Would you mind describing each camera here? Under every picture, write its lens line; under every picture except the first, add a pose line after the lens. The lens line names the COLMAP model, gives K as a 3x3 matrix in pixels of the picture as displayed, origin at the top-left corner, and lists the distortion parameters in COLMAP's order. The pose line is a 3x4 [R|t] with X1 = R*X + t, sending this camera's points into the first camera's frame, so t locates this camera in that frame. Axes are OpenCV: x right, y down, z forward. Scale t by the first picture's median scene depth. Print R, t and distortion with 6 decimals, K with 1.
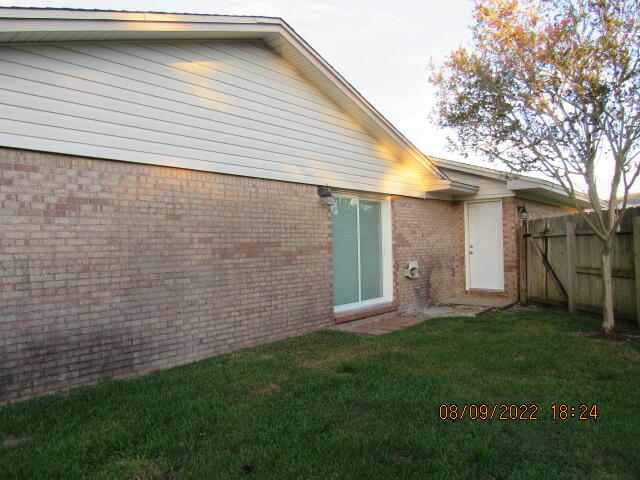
lens RADIAL K [[455.9, 0, 320.3], [0, 455.9, 241.2], [0, 0, 1]] dist [-0.021928, -0.004427]
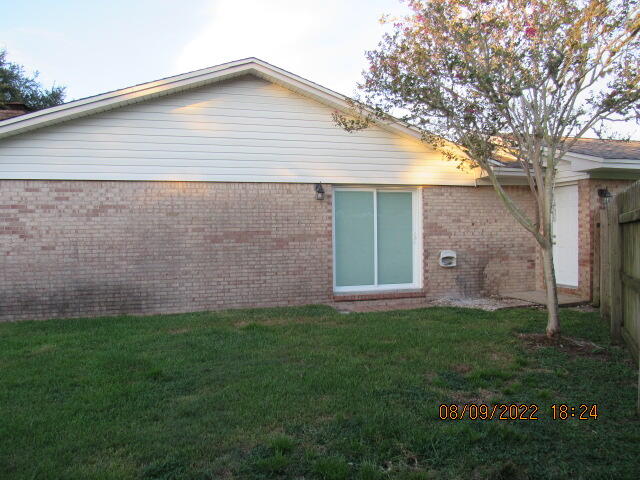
lens RADIAL K [[455.9, 0, 321.0], [0, 455.9, 240.7], [0, 0, 1]] dist [-0.021928, -0.004427]
pose [[0.835496, 0.022888, -0.549020, 0.764860], [-0.002435, 0.999277, 0.037952, -0.020959], [0.549491, -0.030372, 0.834947, 0.015278]]
